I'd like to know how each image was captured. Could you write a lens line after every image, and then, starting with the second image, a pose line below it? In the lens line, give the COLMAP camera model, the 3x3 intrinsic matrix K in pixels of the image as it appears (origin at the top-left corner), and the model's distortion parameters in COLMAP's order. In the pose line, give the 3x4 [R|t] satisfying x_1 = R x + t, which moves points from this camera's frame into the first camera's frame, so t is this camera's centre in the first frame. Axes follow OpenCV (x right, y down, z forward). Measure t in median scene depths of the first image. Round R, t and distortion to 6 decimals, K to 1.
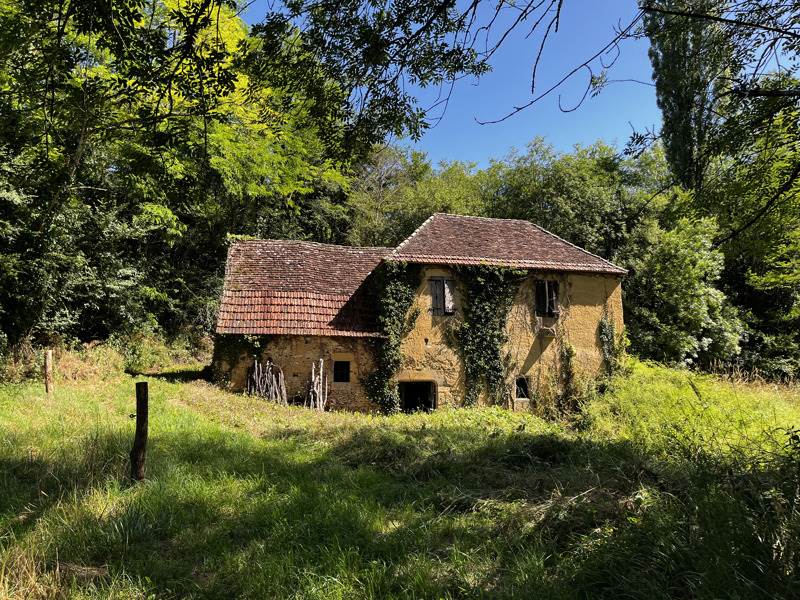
lens RADIAL K [[597.0, 0, 400.0], [0, 597.0, 300.0], [0, 0, 1]] dist [0.036131, -0.004352]
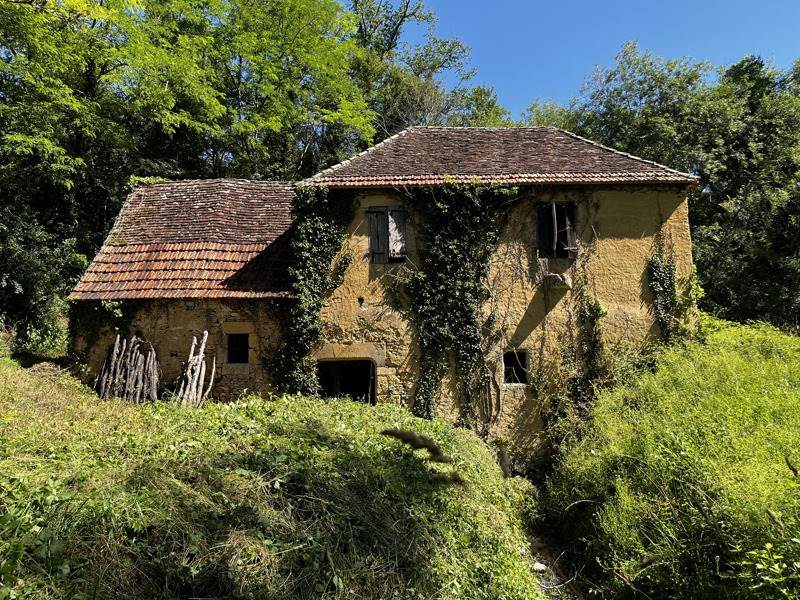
lens RADIAL K [[597.0, 0, 400.0], [0, 597.0, 300.0], [0, 0, 1]] dist [0.036131, -0.004352]
pose [[0.966981, -0.044031, -0.251015, 0.253361], [0.049394, 0.998665, 0.015102, 0.058267], [0.250015, -0.027002, 0.967865, 0.344856]]
